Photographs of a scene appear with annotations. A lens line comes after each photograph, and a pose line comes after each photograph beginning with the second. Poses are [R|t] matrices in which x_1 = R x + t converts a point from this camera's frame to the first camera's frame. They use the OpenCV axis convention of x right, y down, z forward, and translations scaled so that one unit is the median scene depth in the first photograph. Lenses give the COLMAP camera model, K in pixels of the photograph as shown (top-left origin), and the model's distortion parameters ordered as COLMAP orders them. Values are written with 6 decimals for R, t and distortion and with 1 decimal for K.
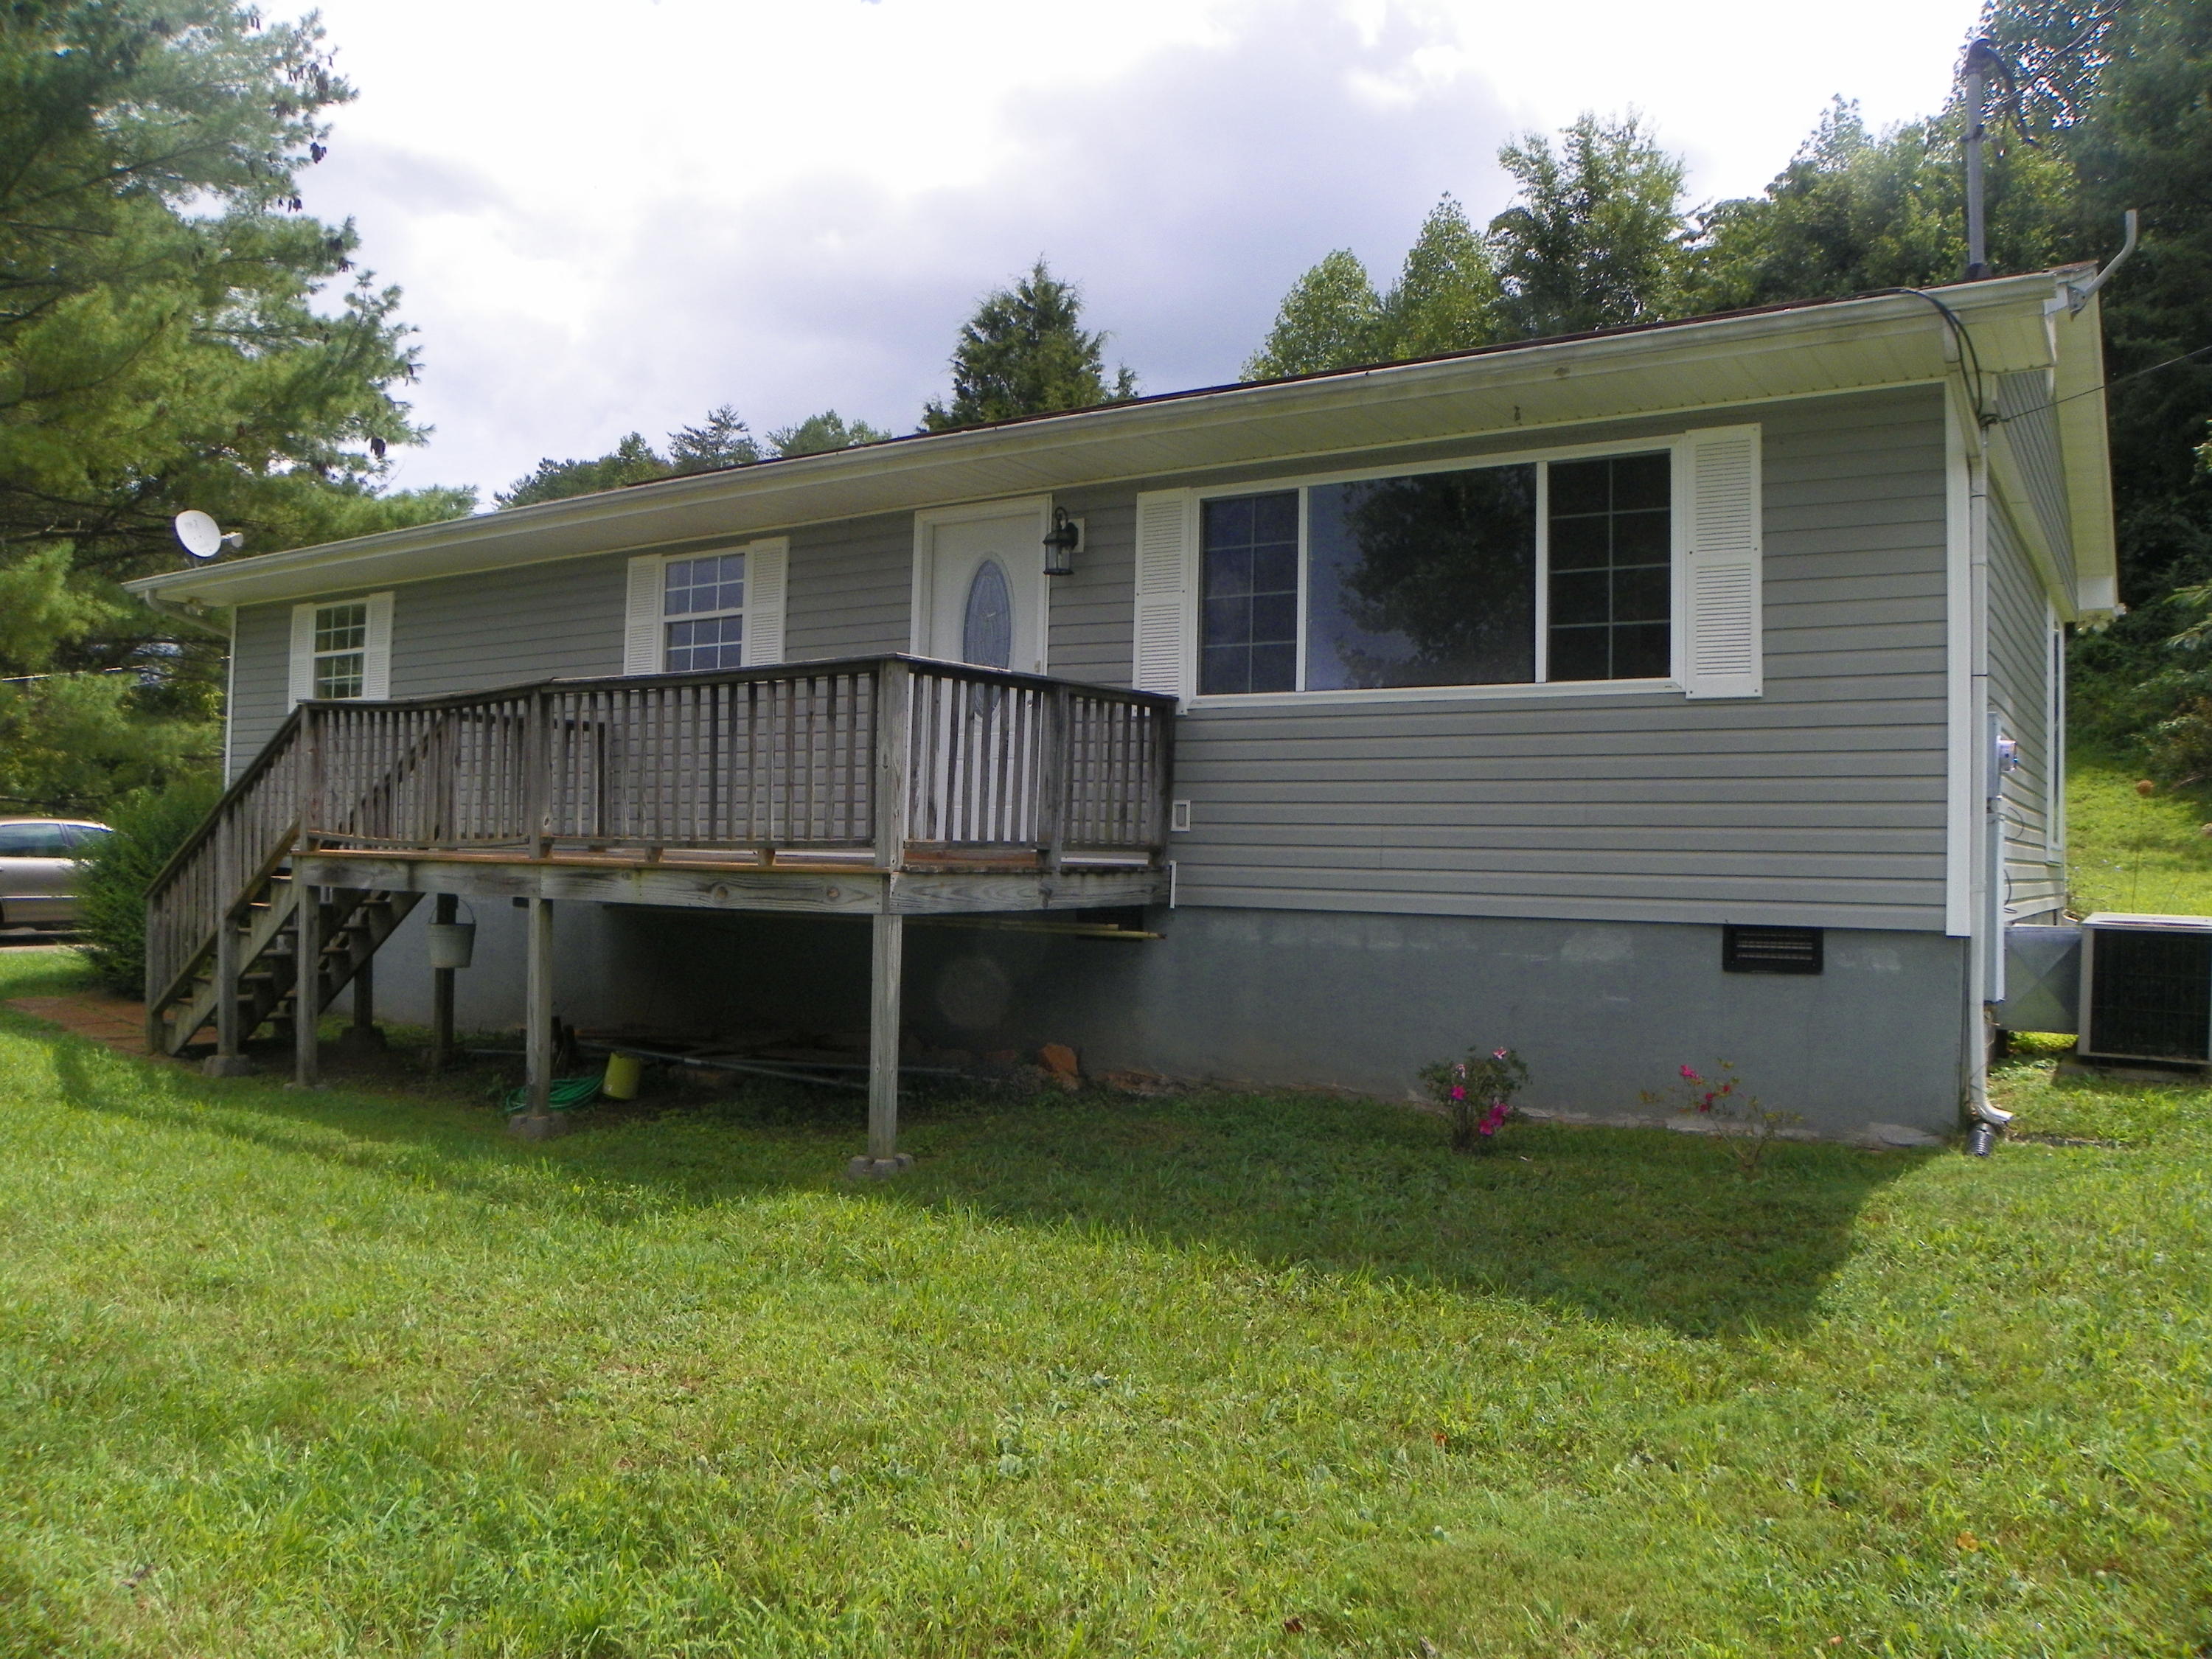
lens RADIAL K [[1487.8, 0, 1106.0], [0, 1487.8, 829.5], [0, 0, 1]] dist [-0.128841, 0.062935]
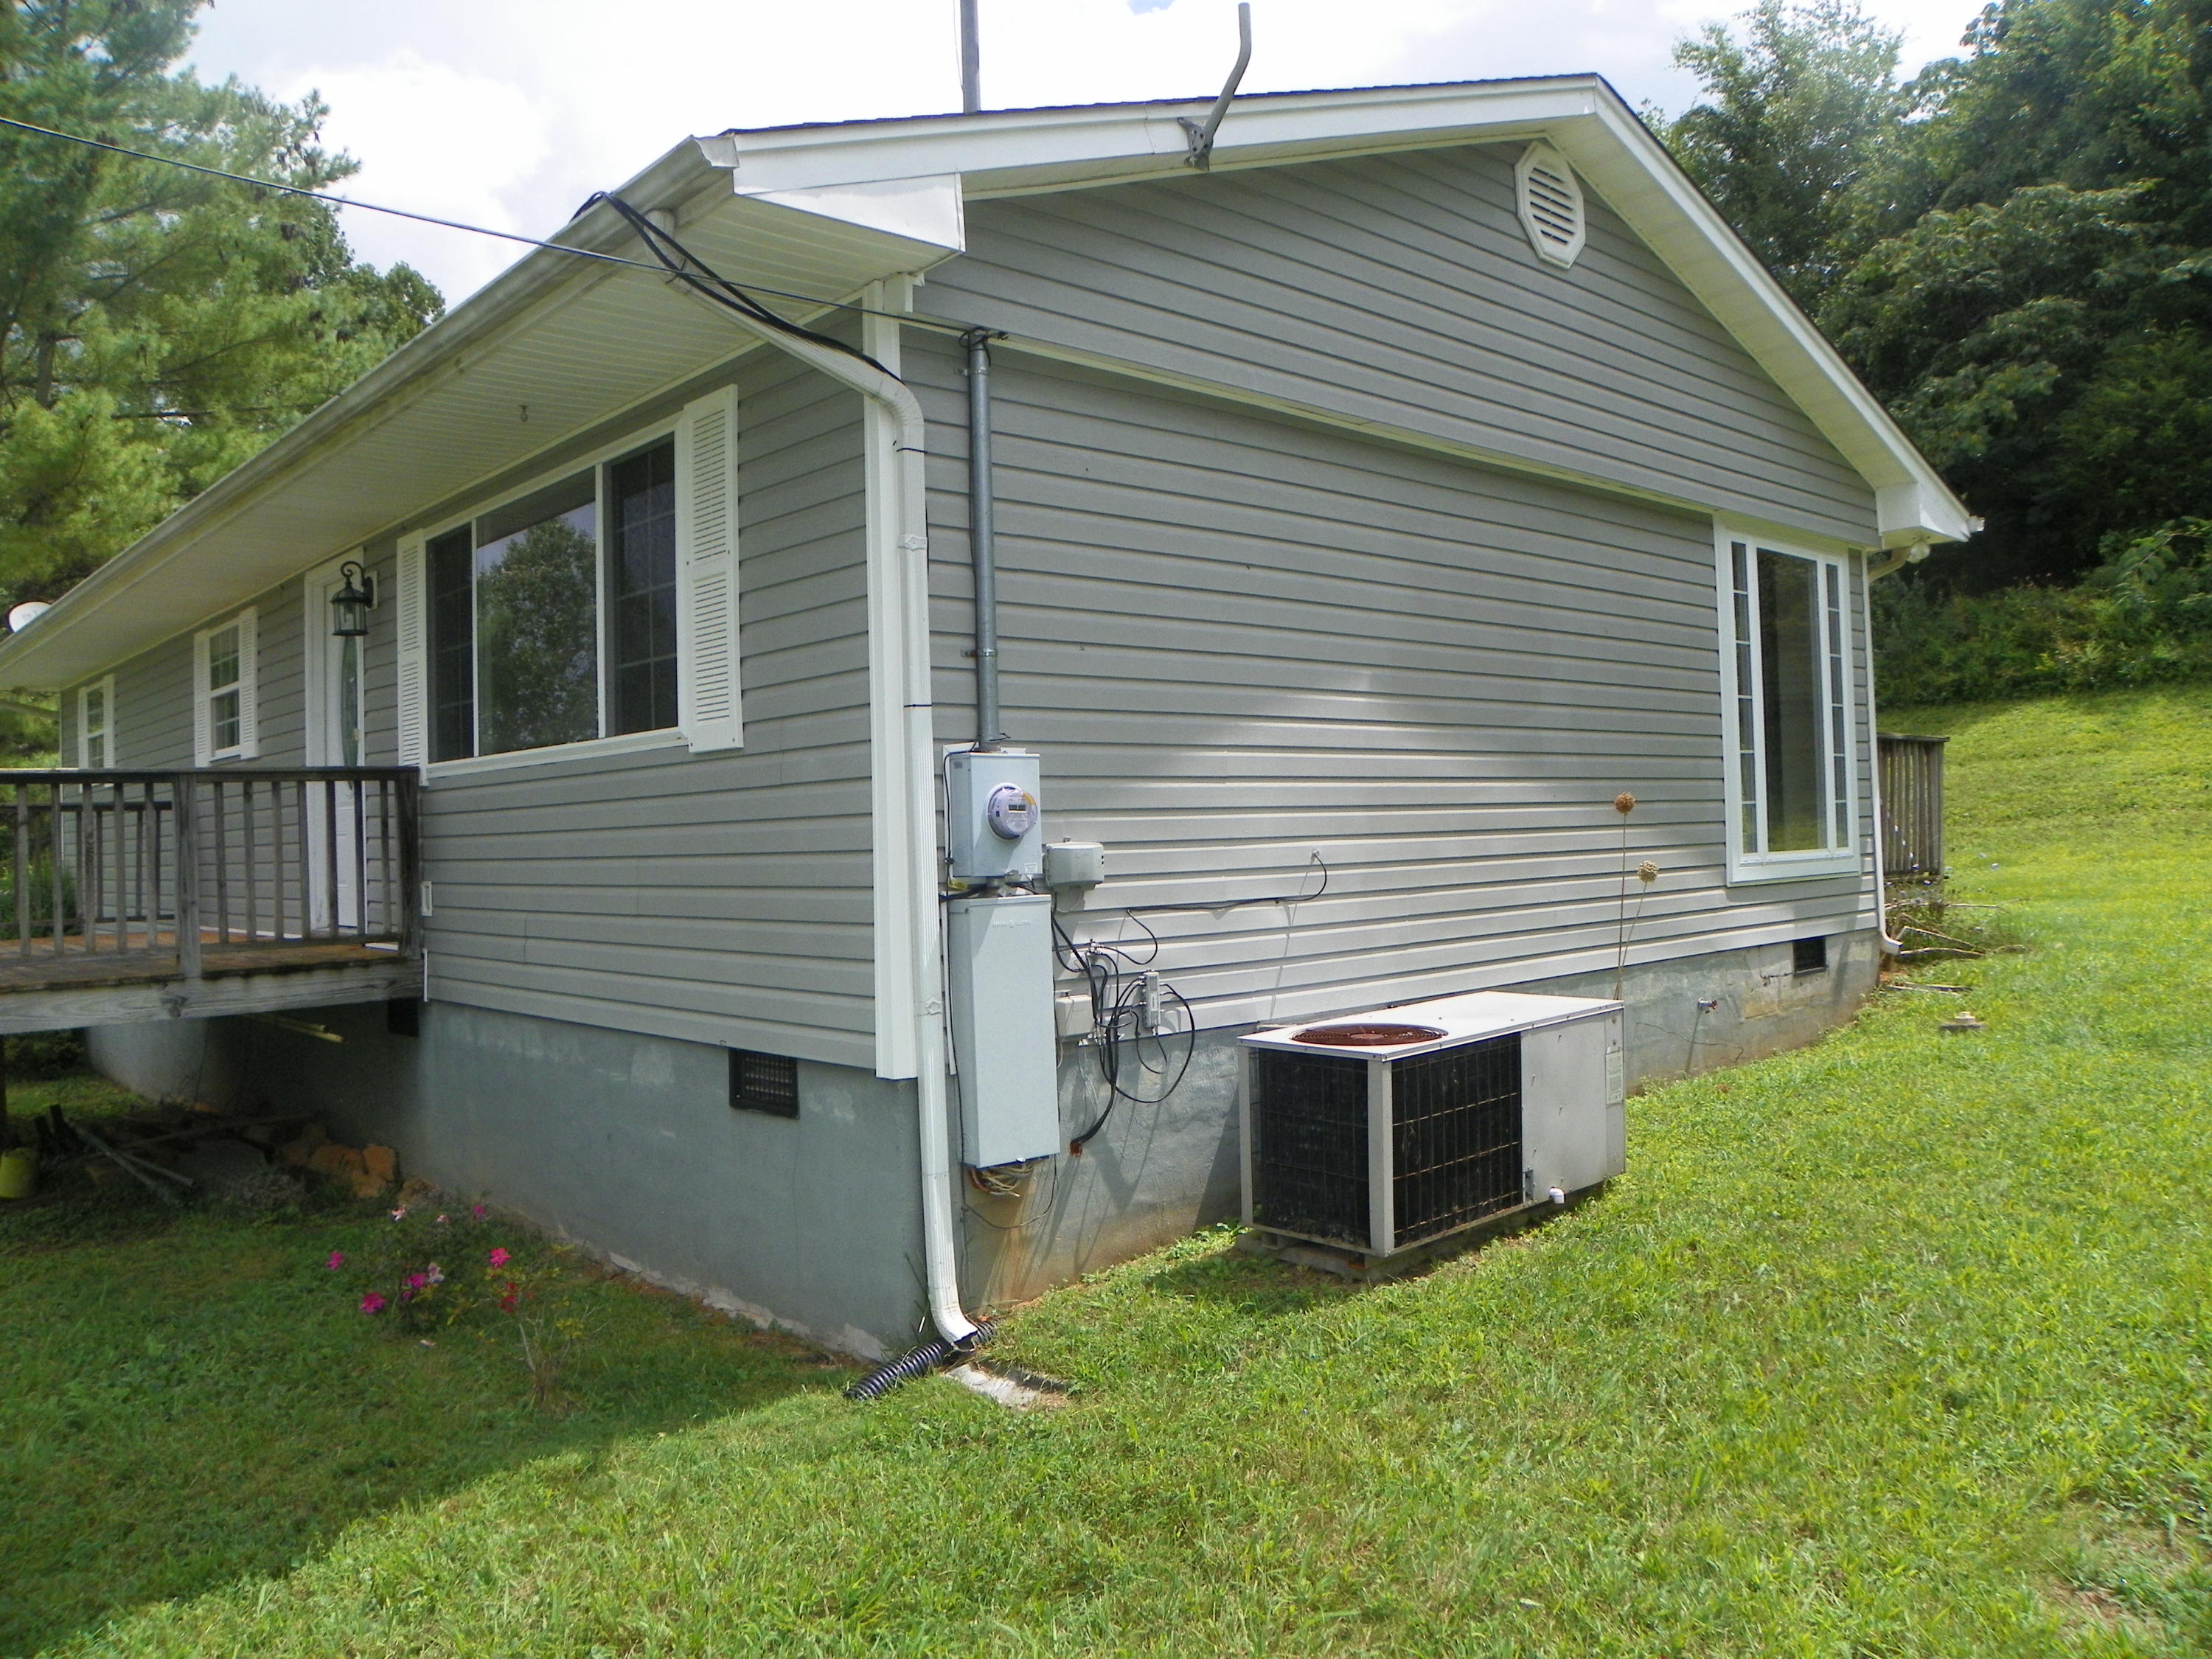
lens RADIAL K [[1483.9, 0, 1106.0], [0, 1483.9, 829.5], [0, 0, 1]] dist [-0.067034, 0.028082]
pose [[0.975441, -0.049036, -0.214731, 0.704135], [0.050924, 0.998697, 0.003268, -0.036475], [0.214291, -0.014123, 0.976668, 0.251694]]
